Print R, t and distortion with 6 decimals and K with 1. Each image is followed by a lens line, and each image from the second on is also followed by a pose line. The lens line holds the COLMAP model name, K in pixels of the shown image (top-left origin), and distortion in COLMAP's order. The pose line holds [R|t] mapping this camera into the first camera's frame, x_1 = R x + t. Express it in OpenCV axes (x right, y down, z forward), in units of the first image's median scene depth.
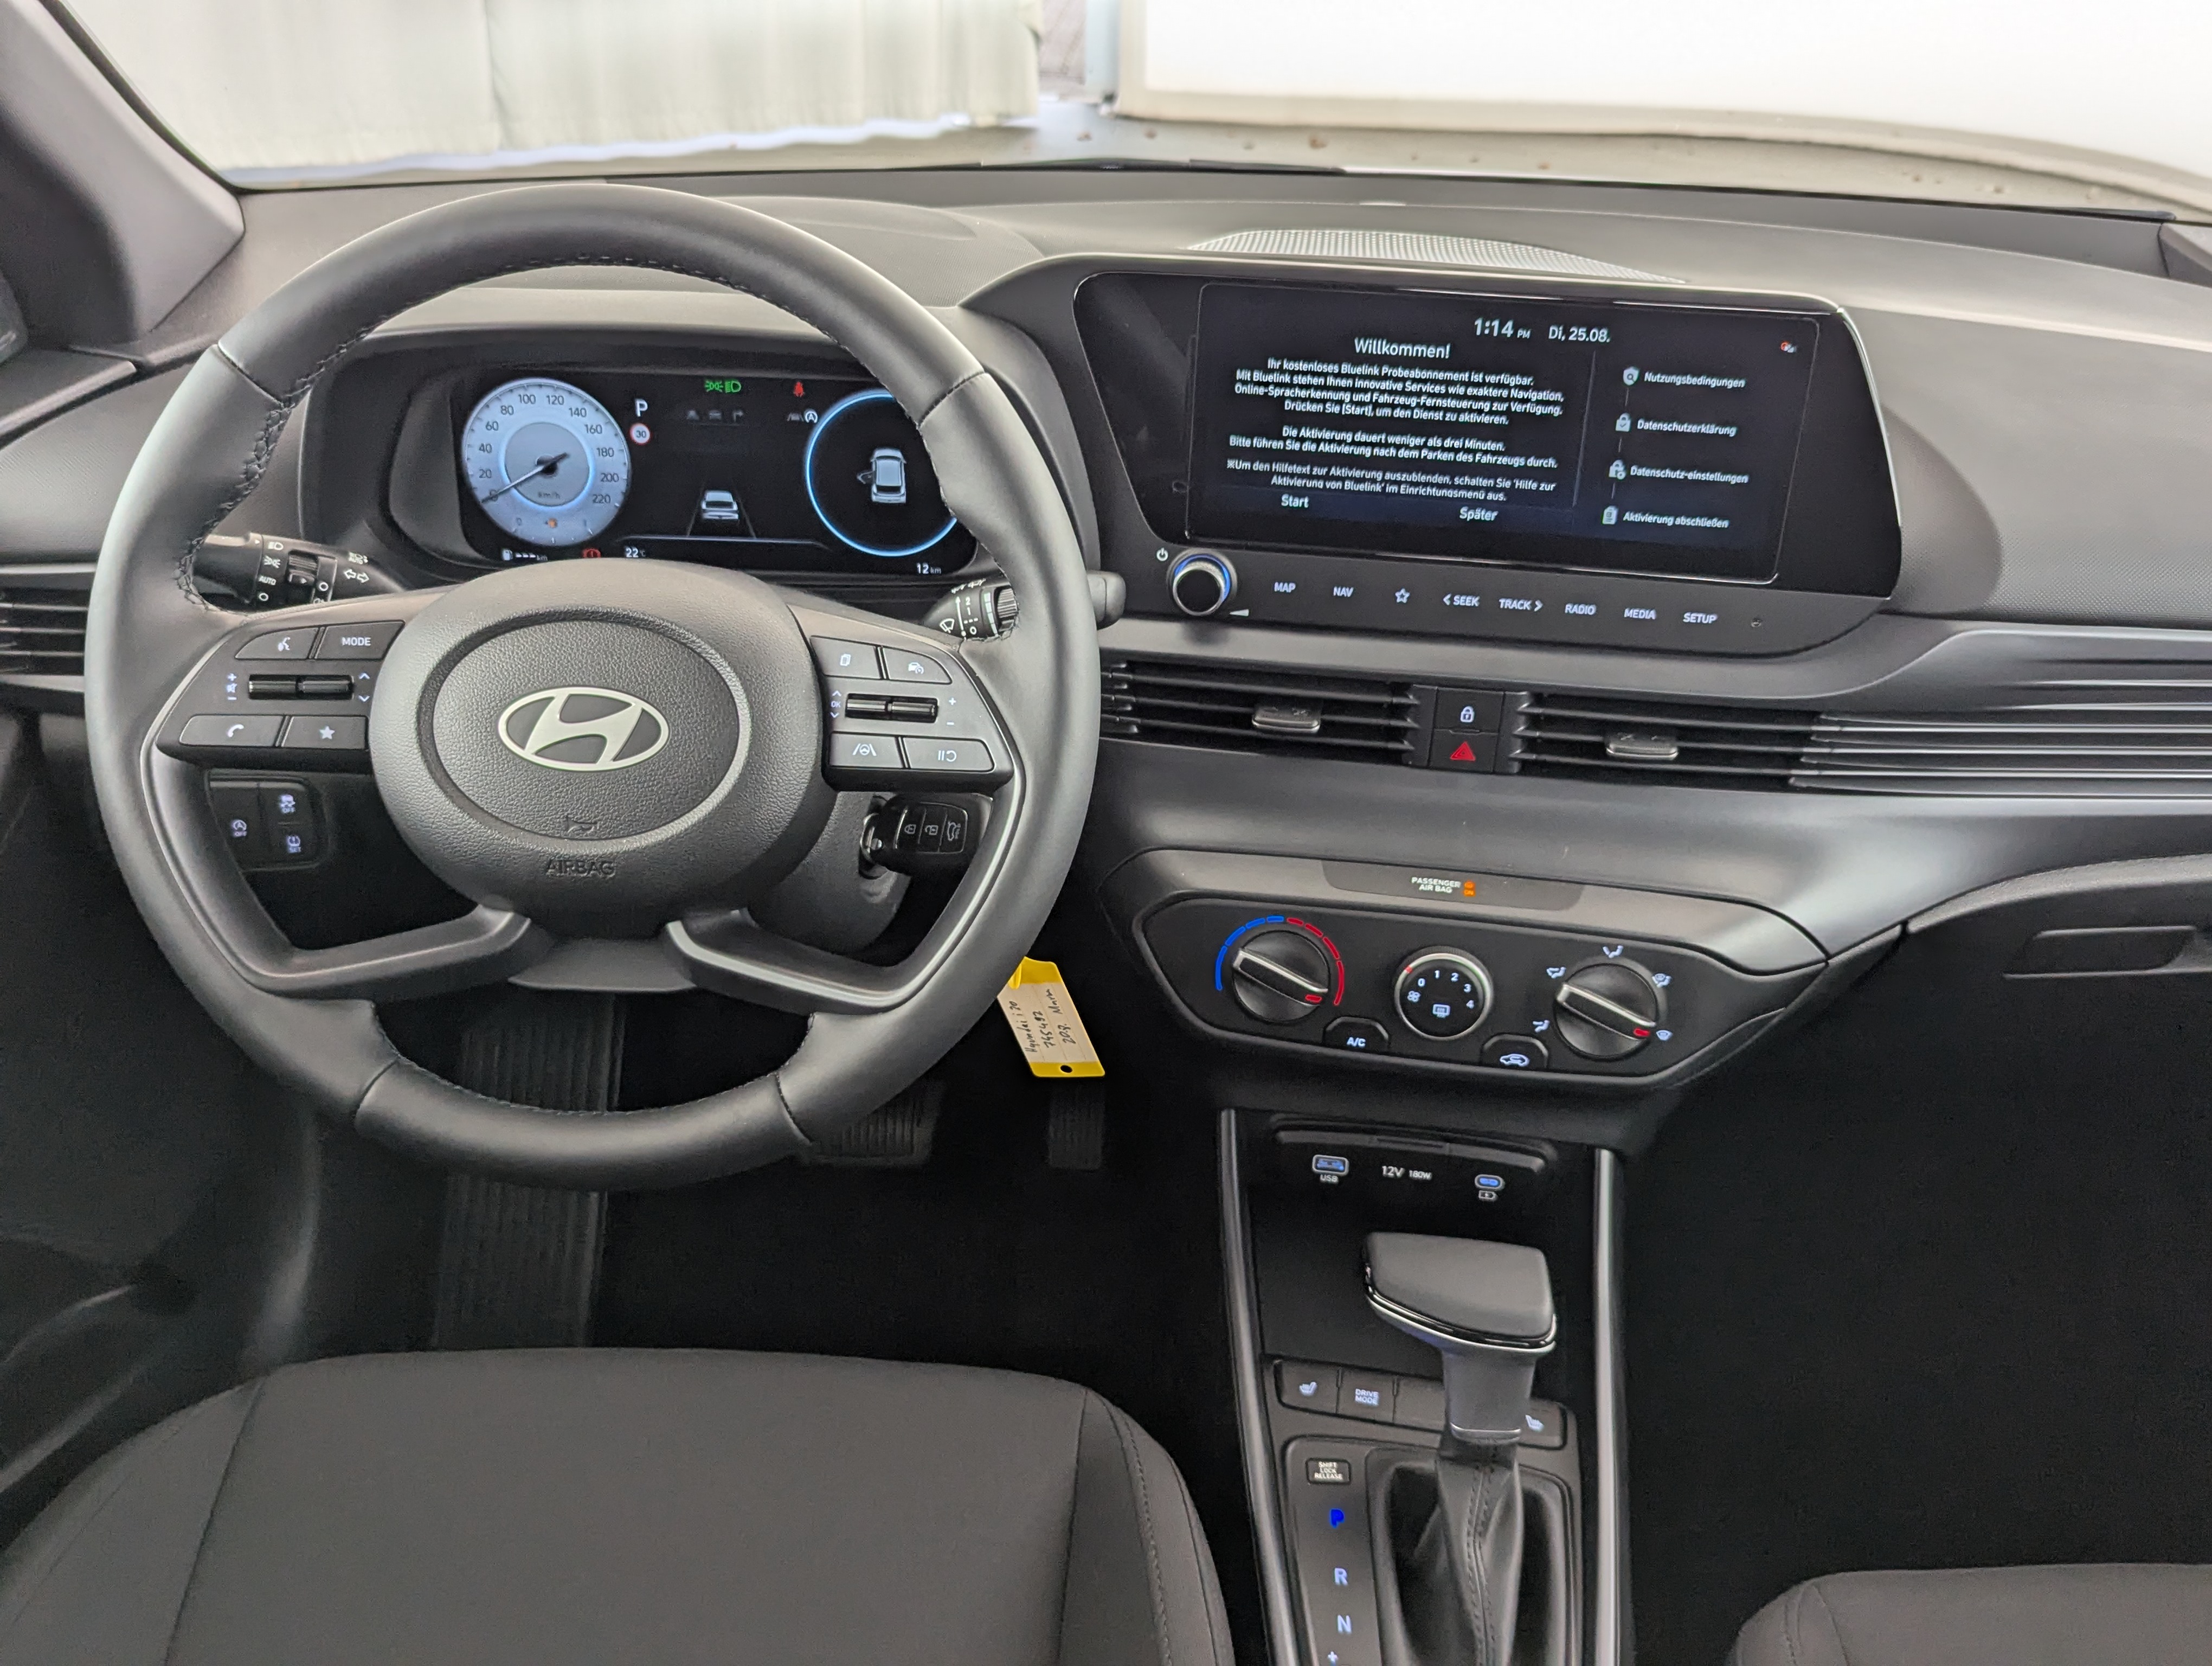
lens RADIAL K [[2034.8, 0, 1106.0], [0, 2034.8, 833.0], [0, 0, 1]] dist [0.035436, -0.002934]
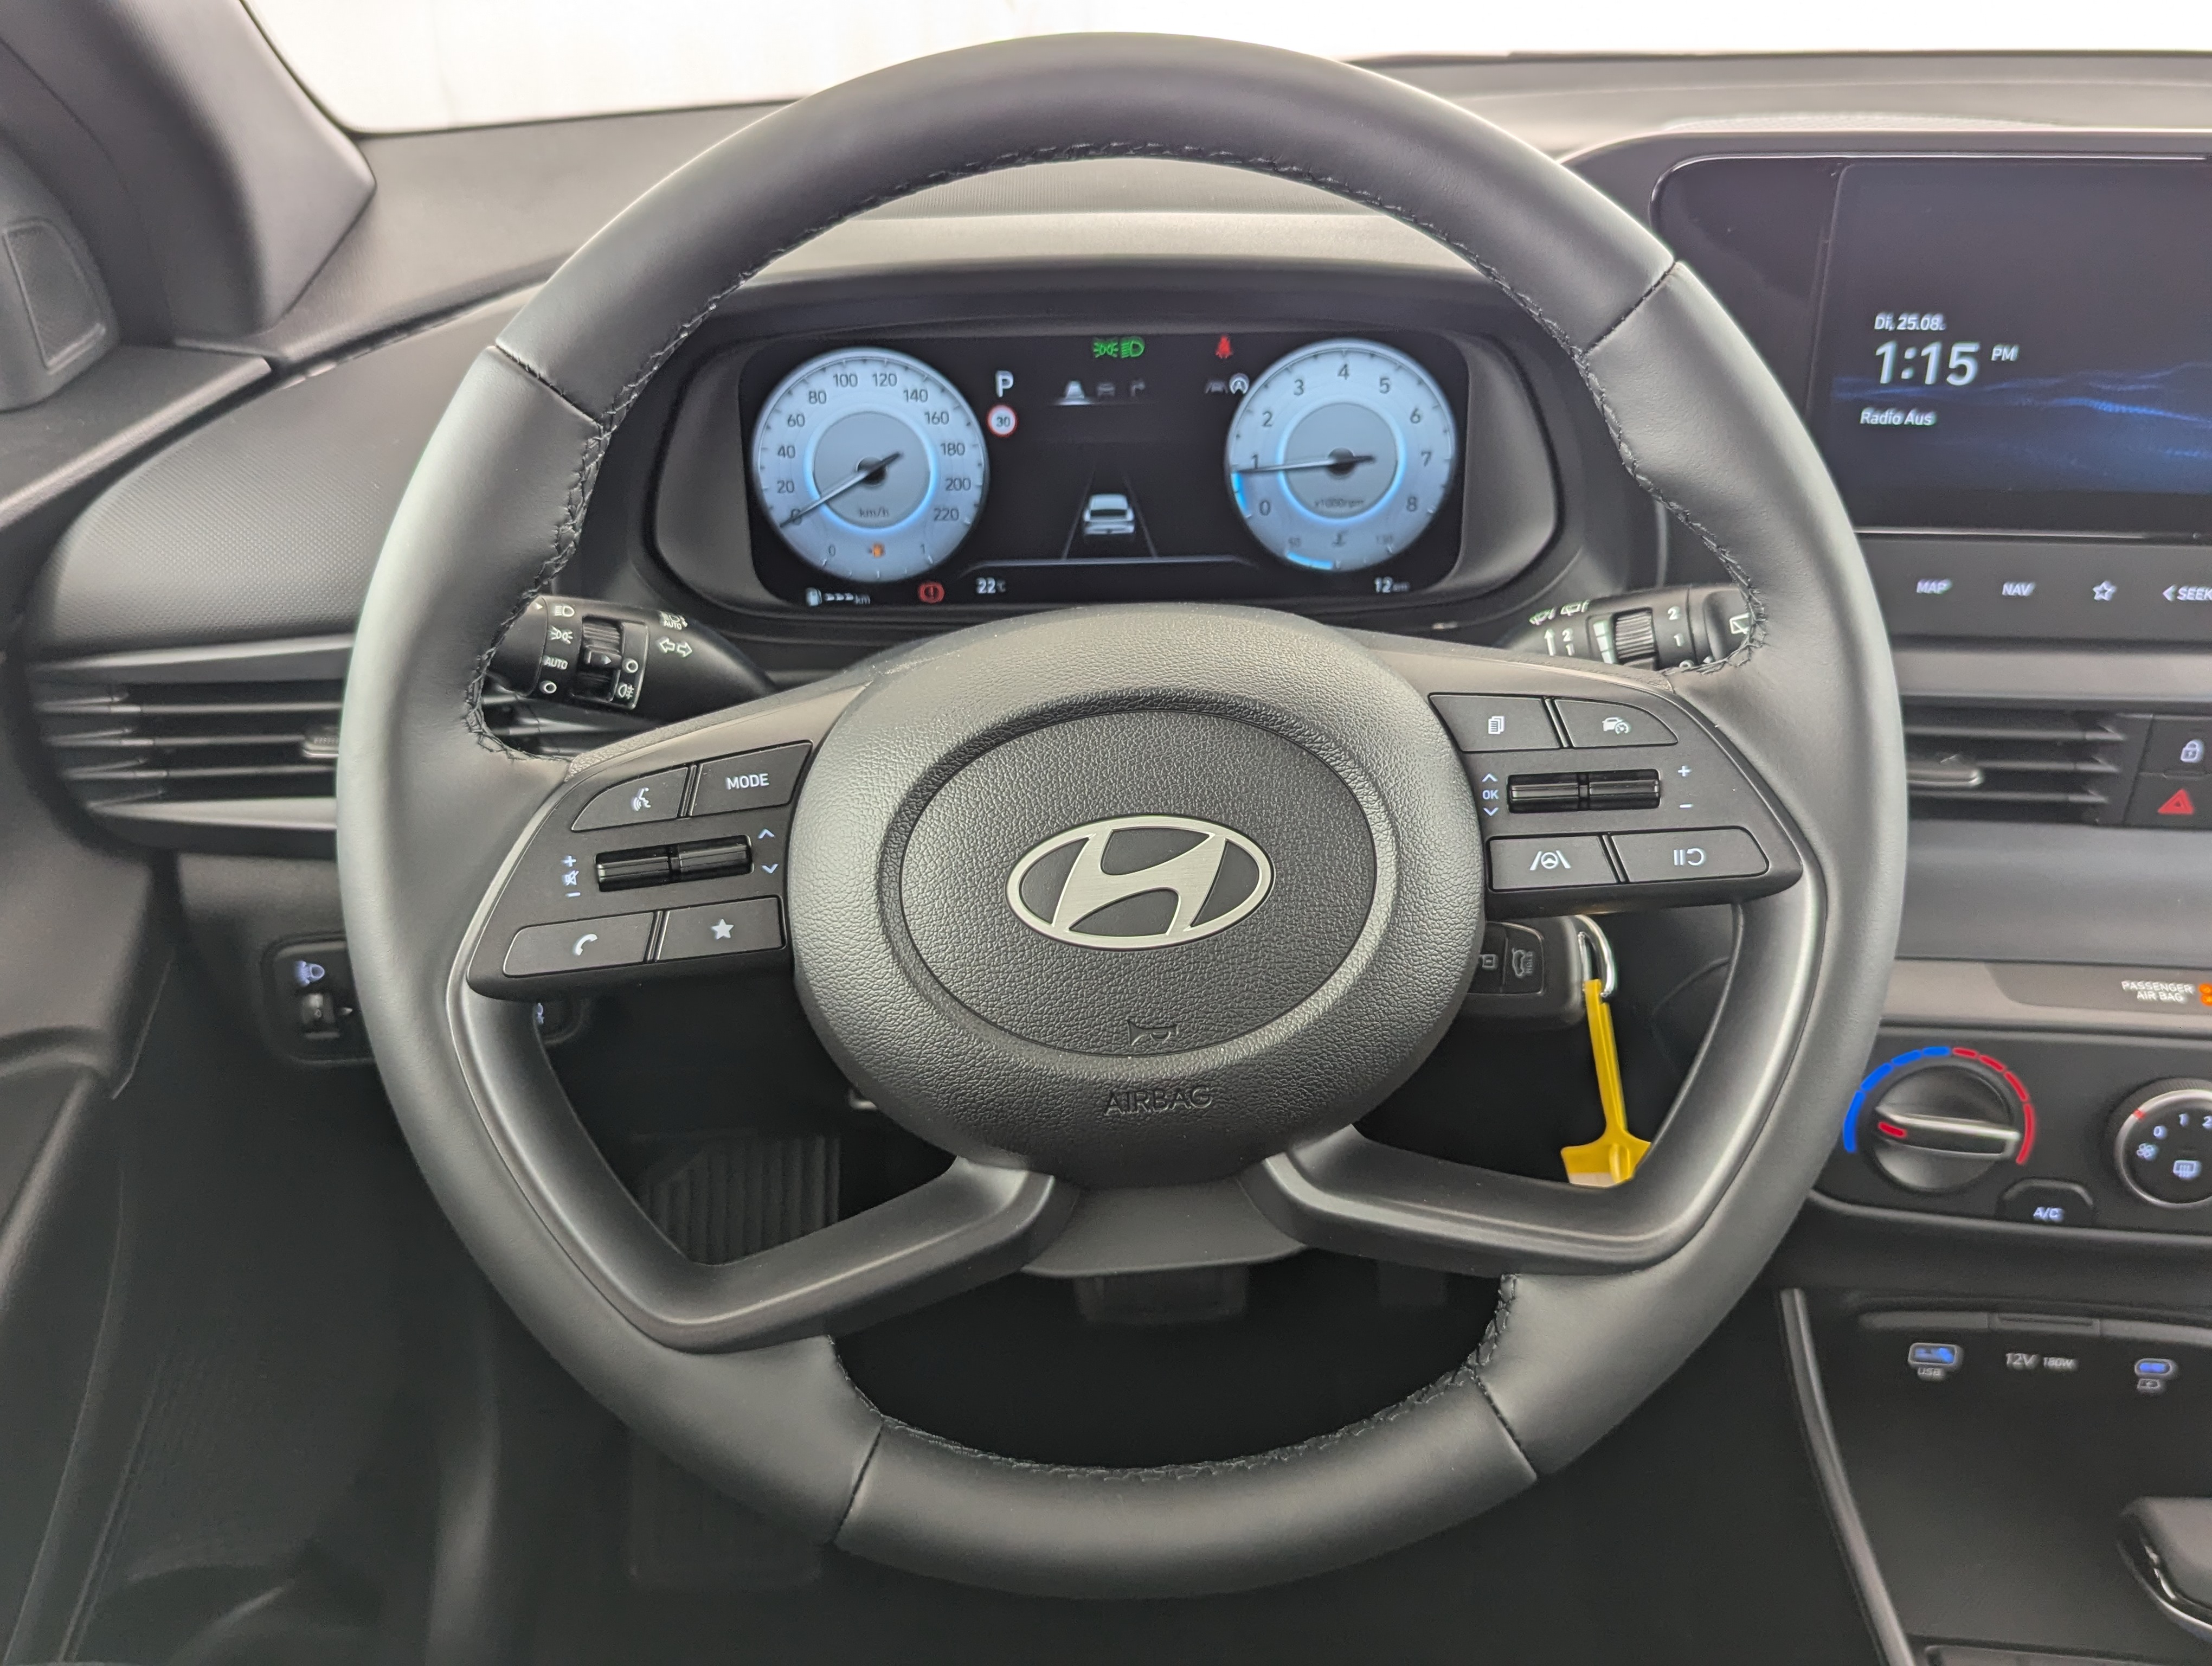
lens RADIAL K [[2025.0, 0, 1119.7], [0, 2025.0, 790.0], [0, 0, 1]] dist [0.035604, -0.018590]
pose [[0.997980, -0.054154, 0.033225, -0.231504], [0.054434, 0.998489, -0.007558, -0.061955], [-0.032765, 0.009351, 0.999419, 0.305716]]
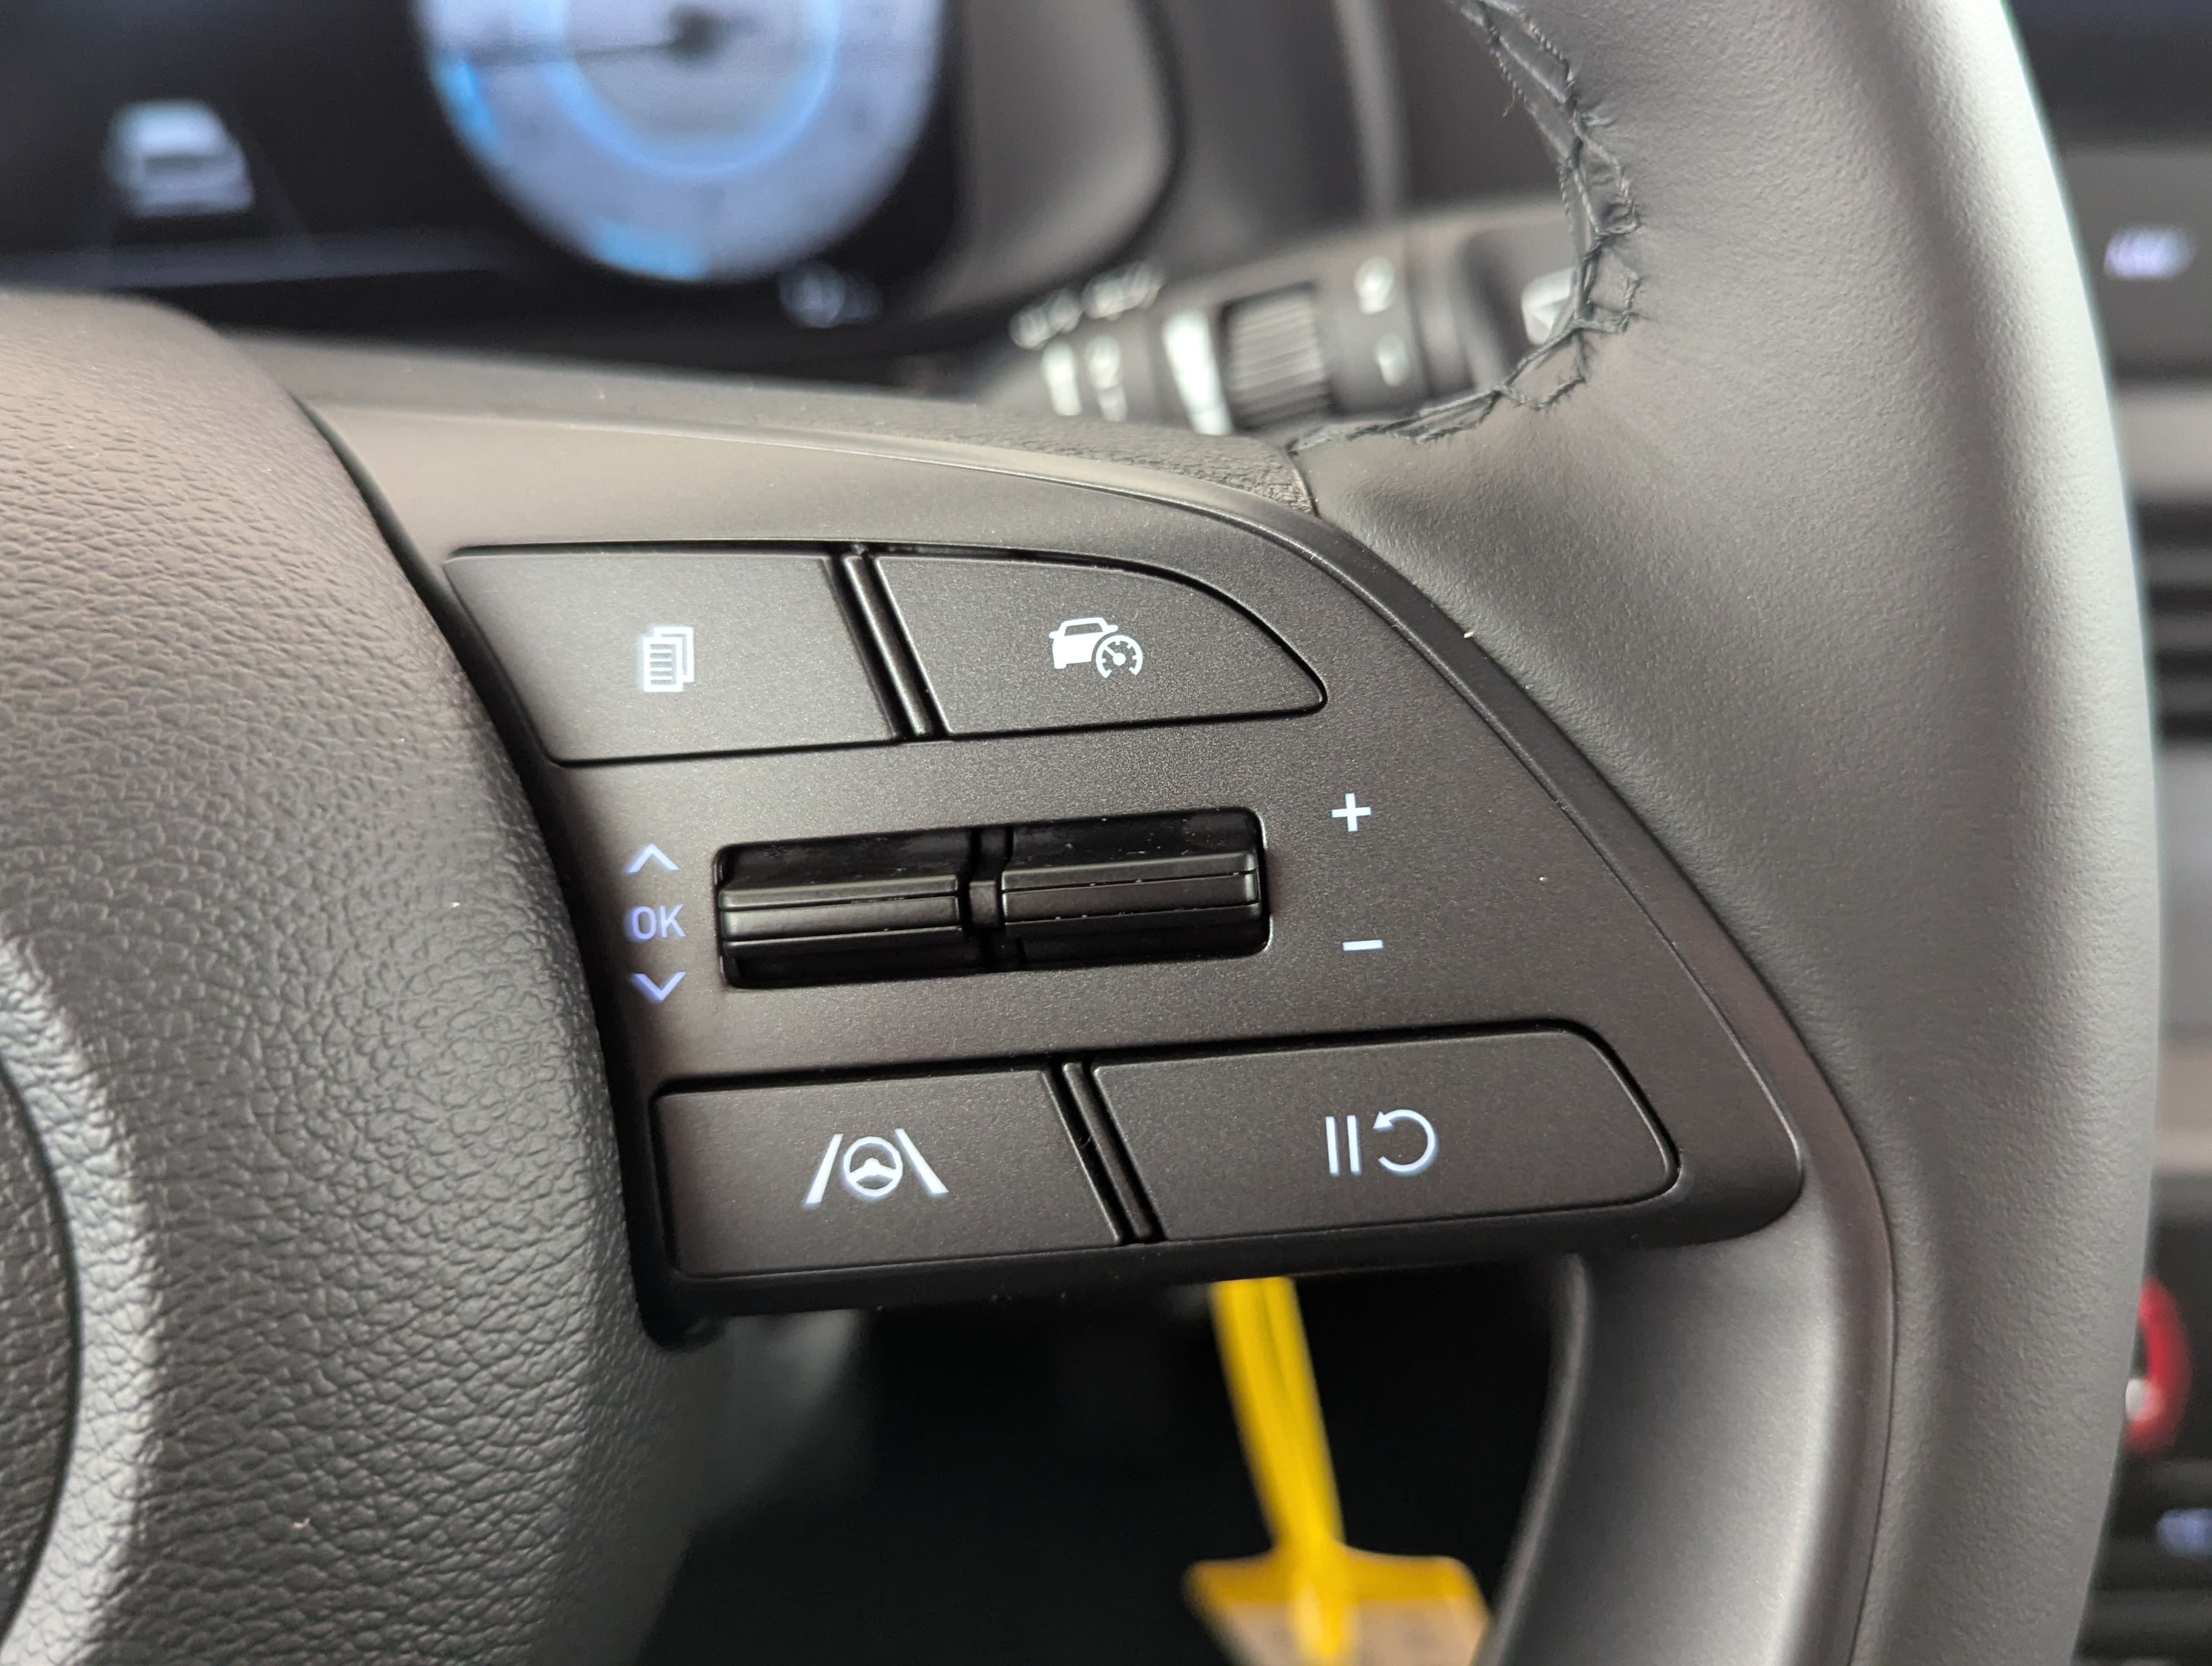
lens RADIAL K [[2025.0, 0, 1119.7], [0, 2025.0, 790.0], [0, 0, 1]] dist [0.035604, -0.018590]
pose [[0.988588, -0.110254, 0.102650, -0.093834], [0.102143, 0.991451, 0.081194, -0.077521], [-0.110724, -0.069783, 0.991398, 0.702023]]
